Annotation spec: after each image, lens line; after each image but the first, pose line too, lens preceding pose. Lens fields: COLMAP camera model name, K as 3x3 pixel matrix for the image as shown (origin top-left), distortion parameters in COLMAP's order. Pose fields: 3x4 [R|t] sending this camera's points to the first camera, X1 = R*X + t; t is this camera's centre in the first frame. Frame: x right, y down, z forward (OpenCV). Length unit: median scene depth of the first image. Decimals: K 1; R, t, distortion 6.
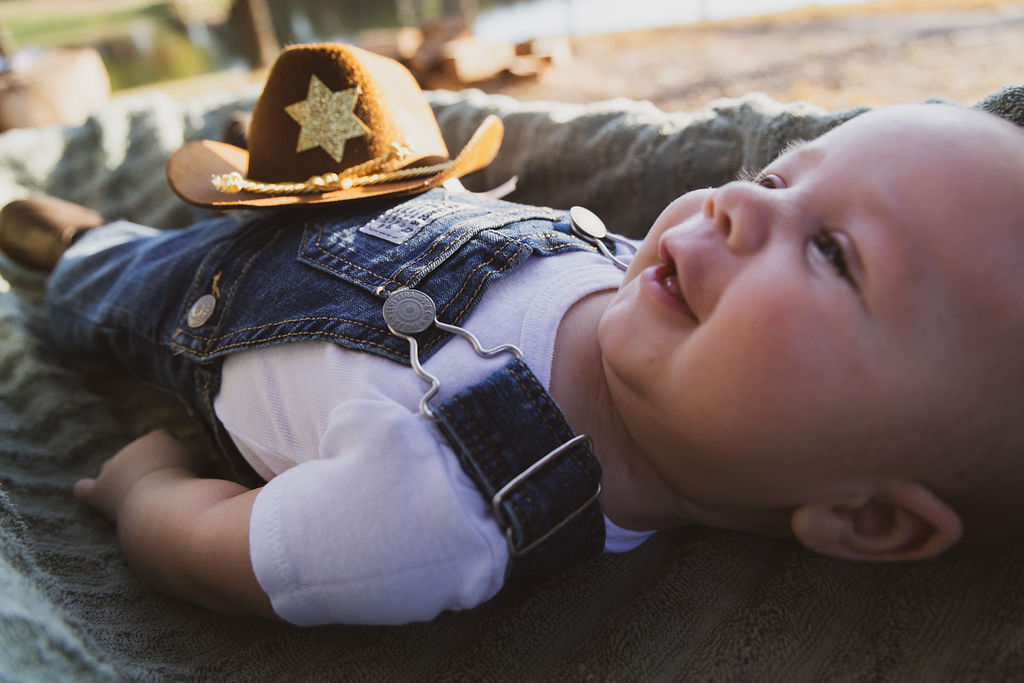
lens RADIAL K [[711.8, 0, 488.0], [0, 711.8, 344.7], [0, 0, 1]] dist [-0.006041, 0.011203]
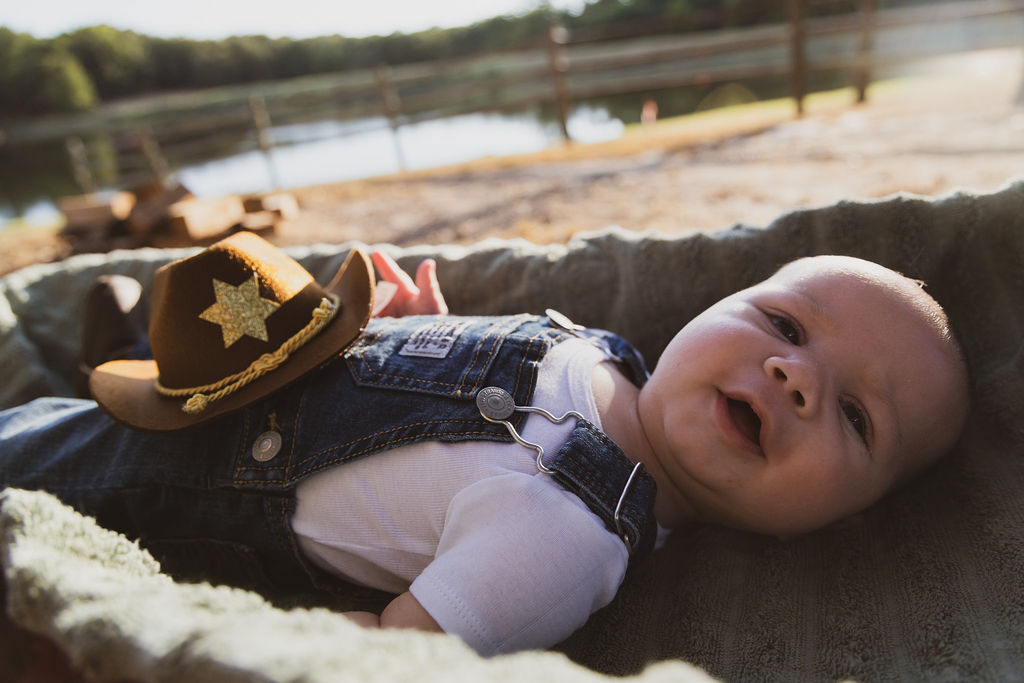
lens RADIAL K [[711.8, 0, 513.5], [0, 711.8, 352.3], [0, 0, 1]] dist [-0.006041, 0.011203]
pose [[0.909651, -0.139710, 0.391174, -0.494666], [0.207653, 0.968568, -0.136955, 0.044706], [-0.359744, 0.205810, 0.910069, -0.189872]]
